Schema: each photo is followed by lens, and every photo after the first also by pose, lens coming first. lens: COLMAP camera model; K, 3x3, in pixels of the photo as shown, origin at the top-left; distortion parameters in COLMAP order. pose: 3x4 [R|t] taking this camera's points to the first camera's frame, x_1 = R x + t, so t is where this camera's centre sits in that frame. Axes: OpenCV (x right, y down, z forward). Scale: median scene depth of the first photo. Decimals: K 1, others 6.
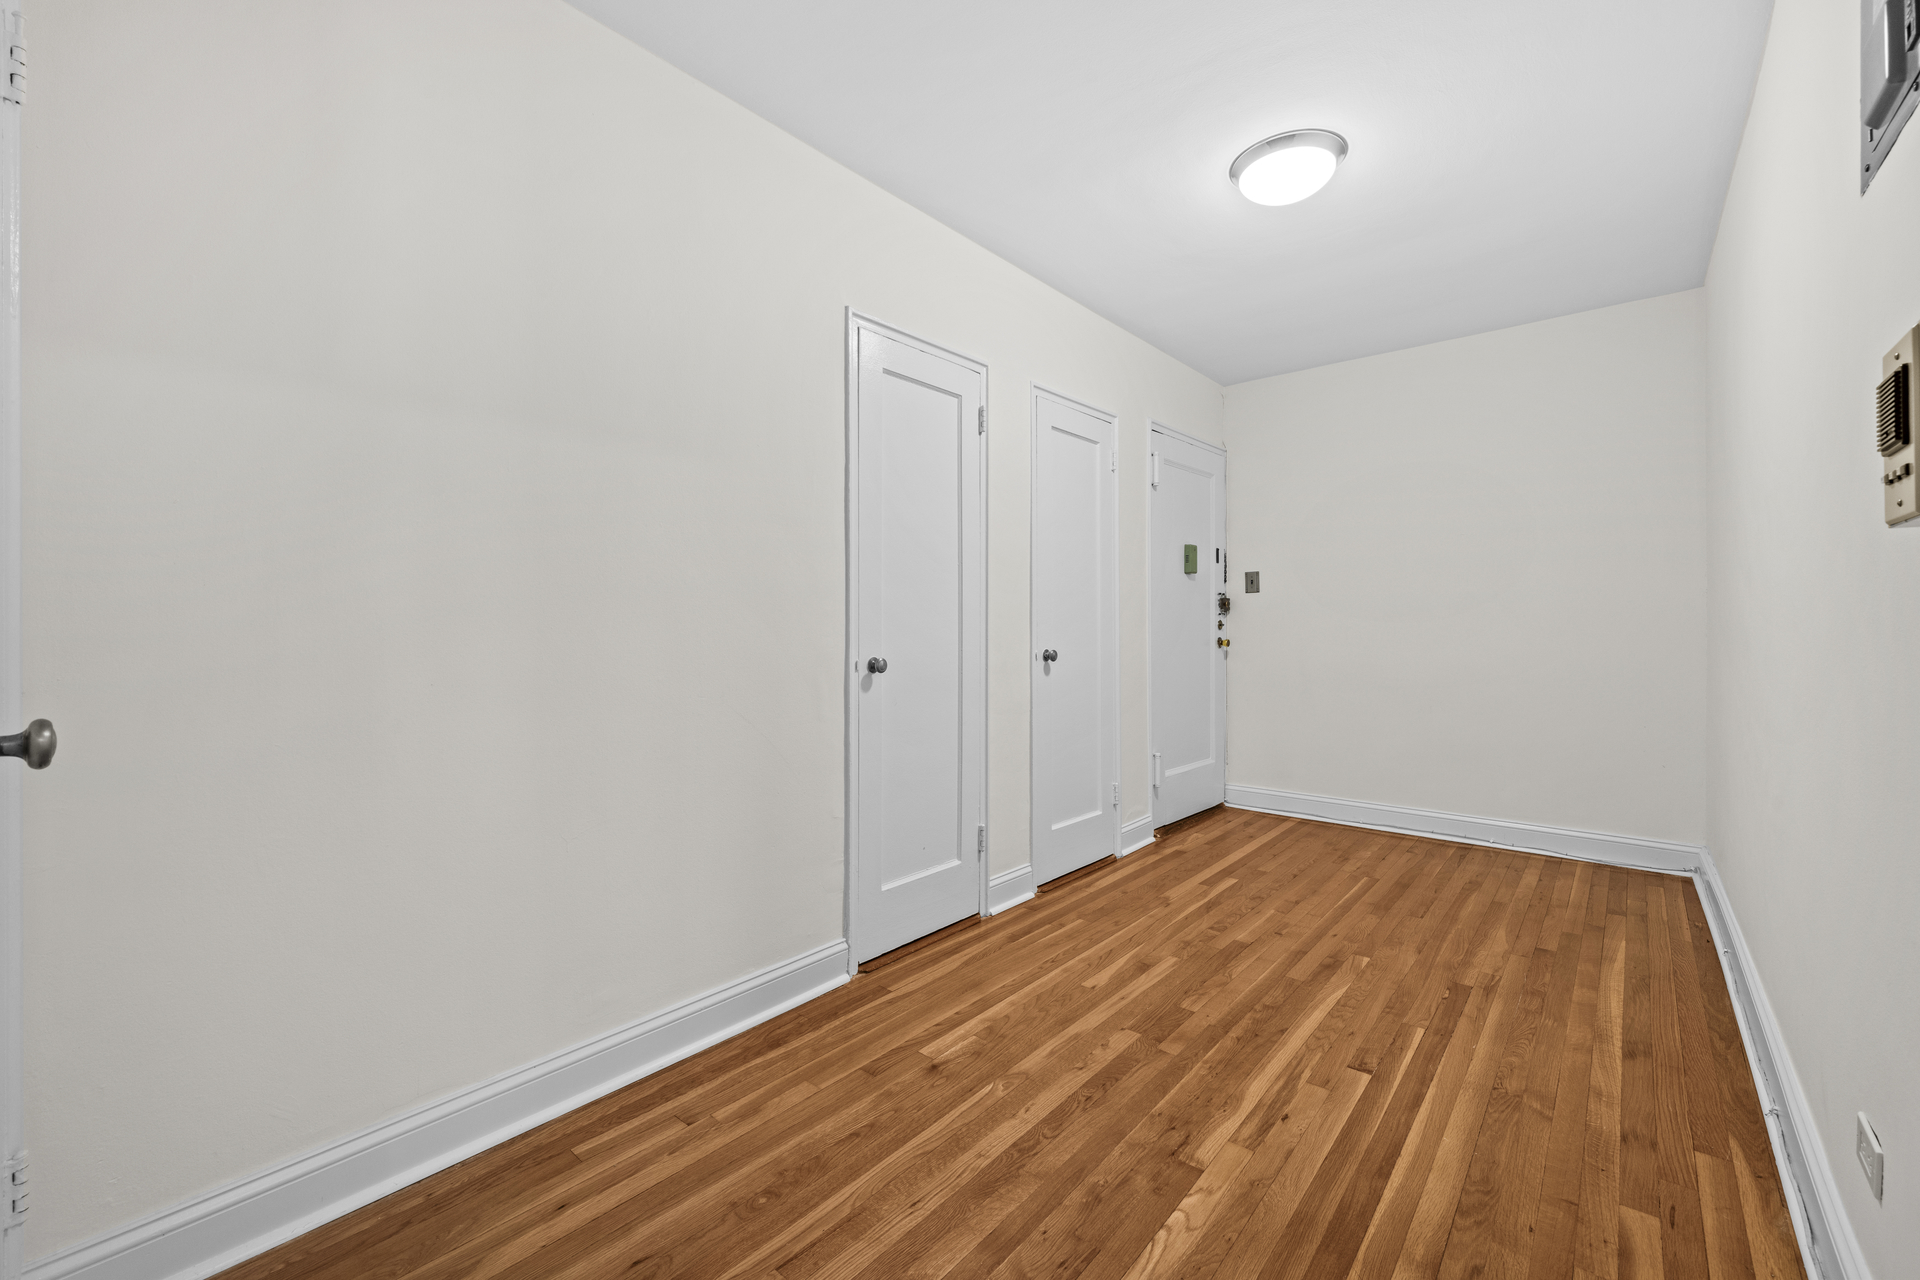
lens RADIAL K [[787.1, 0, 942.6], [0, 787.1, 632.3], [0, 0, 1]] dist [-0.003751, 0.000009]
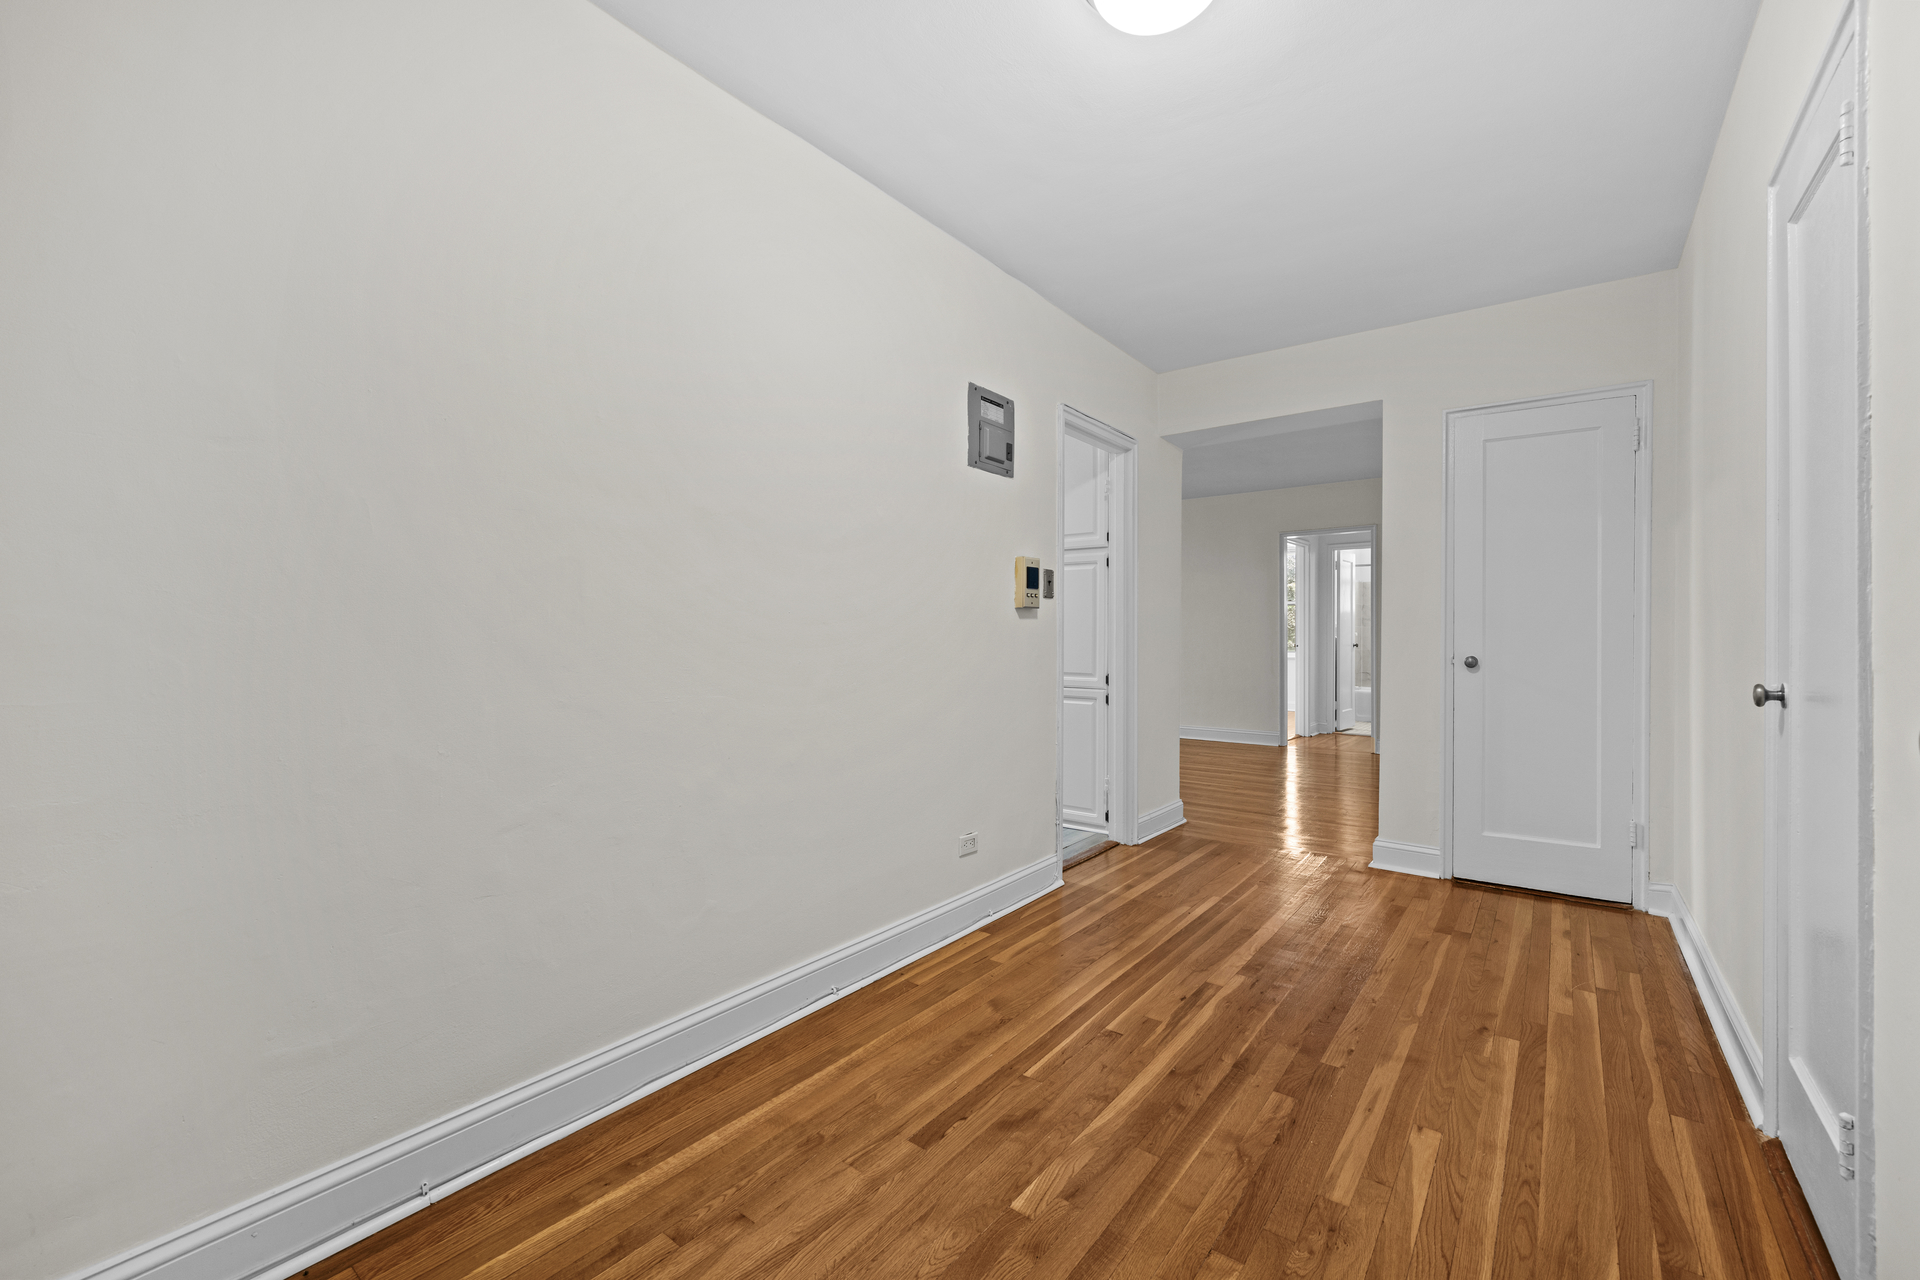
lens RADIAL K [[787.1, 0, 970.3], [0, 787.1, 636.6], [0, 0, 1]] dist [-0.003751, 0.000009]
pose [[-0.996313, 0.002747, -0.085749, 0.811808], [0.002268, 0.999981, 0.005684, -0.008212], [0.085763, 0.005468, -0.996301, 2.051855]]
